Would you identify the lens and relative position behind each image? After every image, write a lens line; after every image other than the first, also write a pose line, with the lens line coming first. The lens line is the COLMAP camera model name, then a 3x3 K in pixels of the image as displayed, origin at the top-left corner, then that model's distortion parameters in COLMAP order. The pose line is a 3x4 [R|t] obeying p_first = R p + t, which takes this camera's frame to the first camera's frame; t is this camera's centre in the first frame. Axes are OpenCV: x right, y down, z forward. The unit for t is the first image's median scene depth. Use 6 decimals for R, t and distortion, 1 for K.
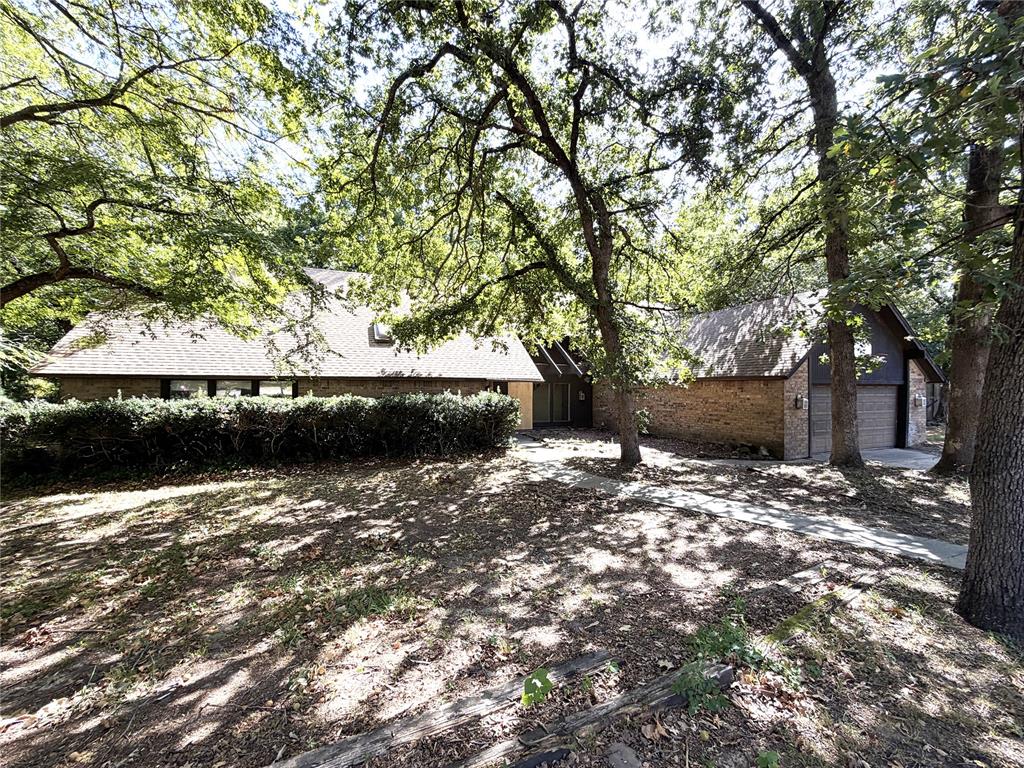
lens RADIAL K [[407.2, 0, 508.2], [0, 407.2, 398.7], [0, 0, 1]] dist [-0.000589, -0.000111]
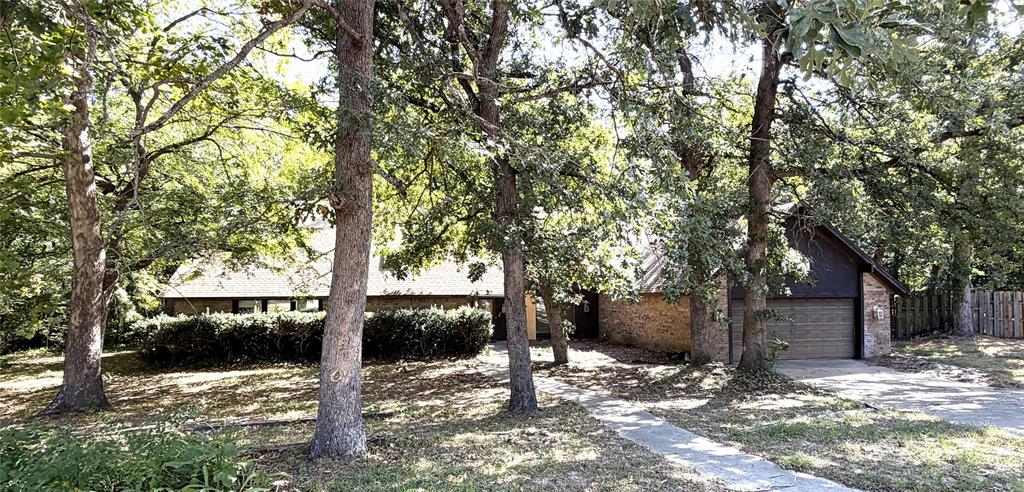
lens RADIAL K [[492.3, 0, 511.1], [0, 492.3, 298.0], [0, 0, 1]] dist [0.001314, -0.000129]
pose [[0.978200, -0.008831, -0.207475, 0.479592], [0.004468, 0.999759, -0.021487, -0.012810], [0.207615, 0.020091, 0.978004, -0.507410]]
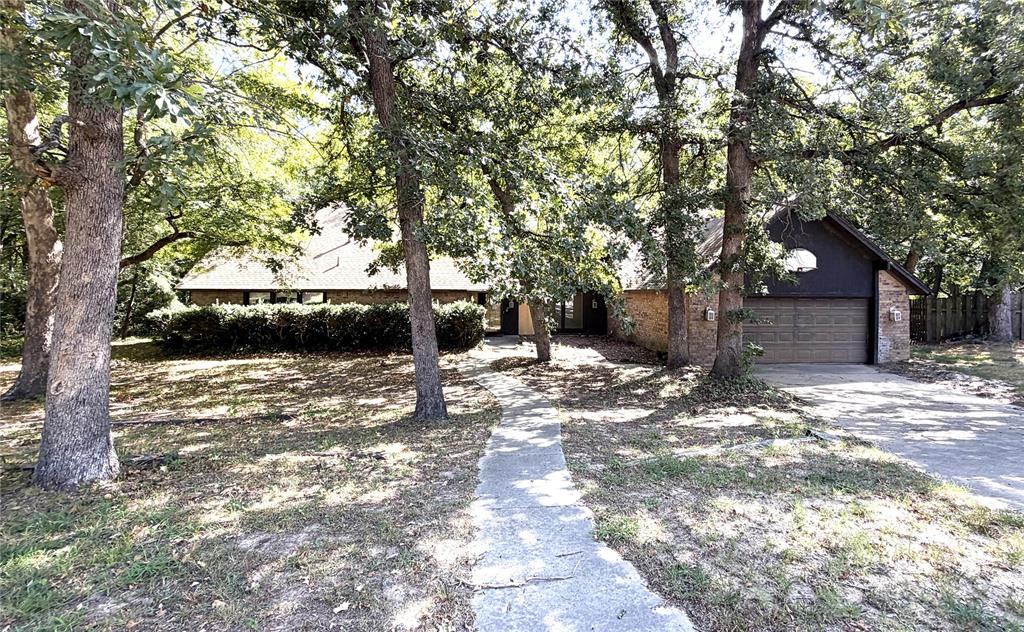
lens RADIAL K [[458.1, 0, 518.8], [0, 458.1, 301.1], [0, 0, 1]] dist [0.000855, 0.000160]
pose [[0.953560, 0.008459, -0.301086, 0.656964], [-0.009778, 0.999948, -0.002874, -0.018794], [0.301046, 0.005685, 0.953593, -0.326100]]
